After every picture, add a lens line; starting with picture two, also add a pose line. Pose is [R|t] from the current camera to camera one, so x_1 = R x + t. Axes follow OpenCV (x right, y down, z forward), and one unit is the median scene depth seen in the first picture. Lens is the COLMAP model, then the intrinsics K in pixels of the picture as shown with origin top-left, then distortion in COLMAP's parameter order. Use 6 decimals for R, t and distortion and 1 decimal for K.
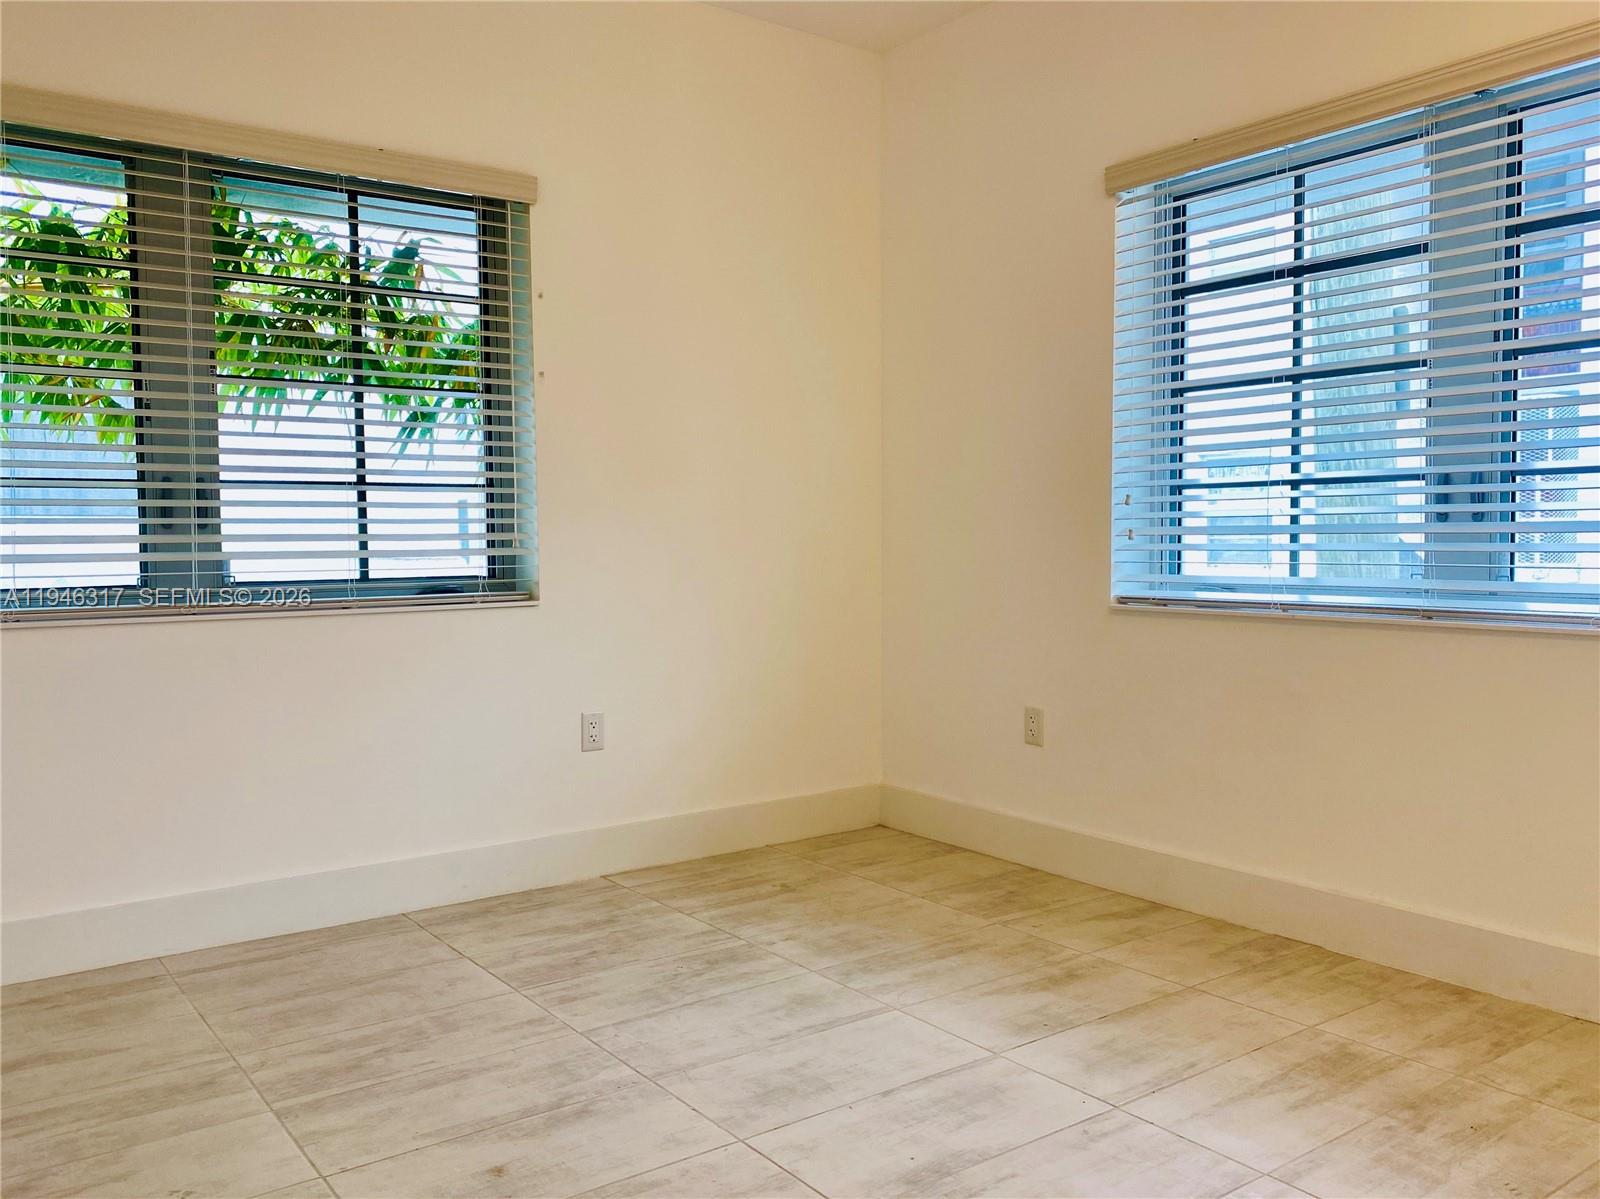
lens RADIAL K [[1286.6, 0, 797.7], [0, 1286.6, 603.6], [0, 0, 1]] dist [0.005150, 0.004204]
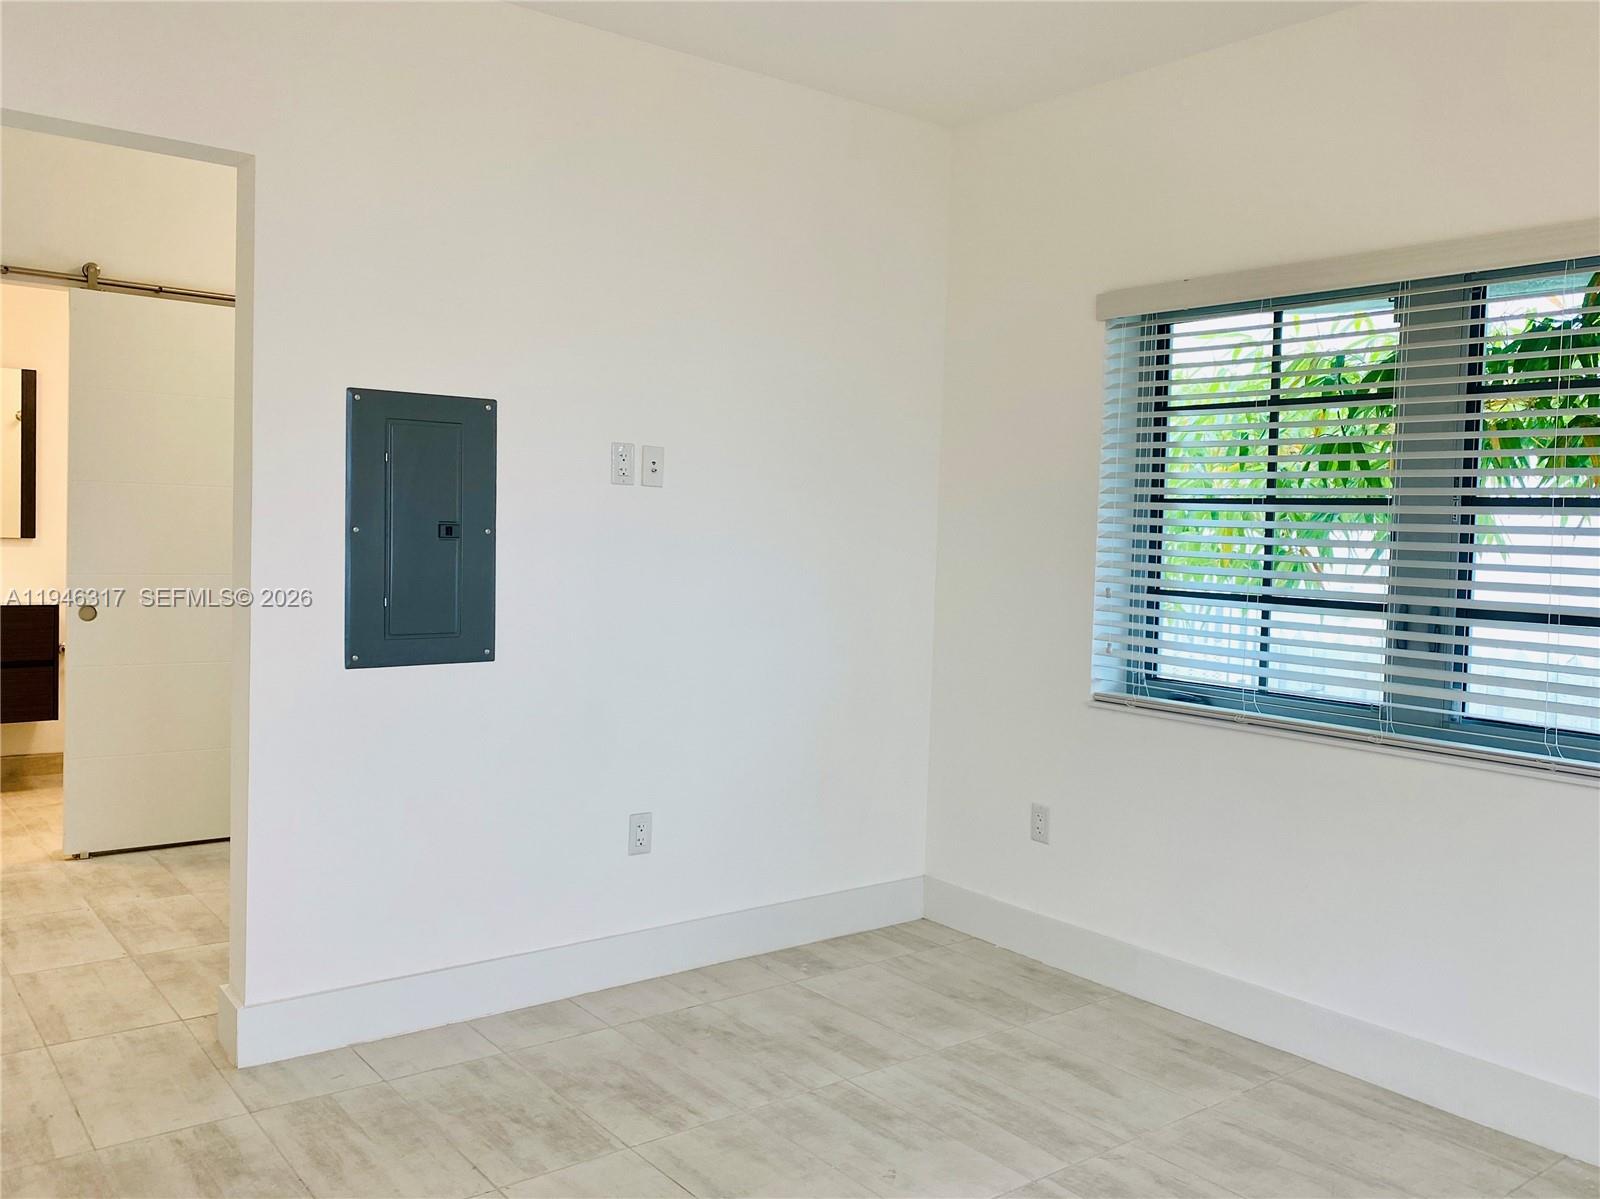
lens RADIAL K [[1286.6, 0, 798.7], [0, 1286.6, 595.1], [0, 0, 1]] dist [0.005150, 0.004204]
pose [[0.051526, 0.050767, -0.997380, 0.544788], [-0.089306, 0.994940, 0.046029, -0.119457], [0.994671, 0.086700, 0.055799, 0.556545]]
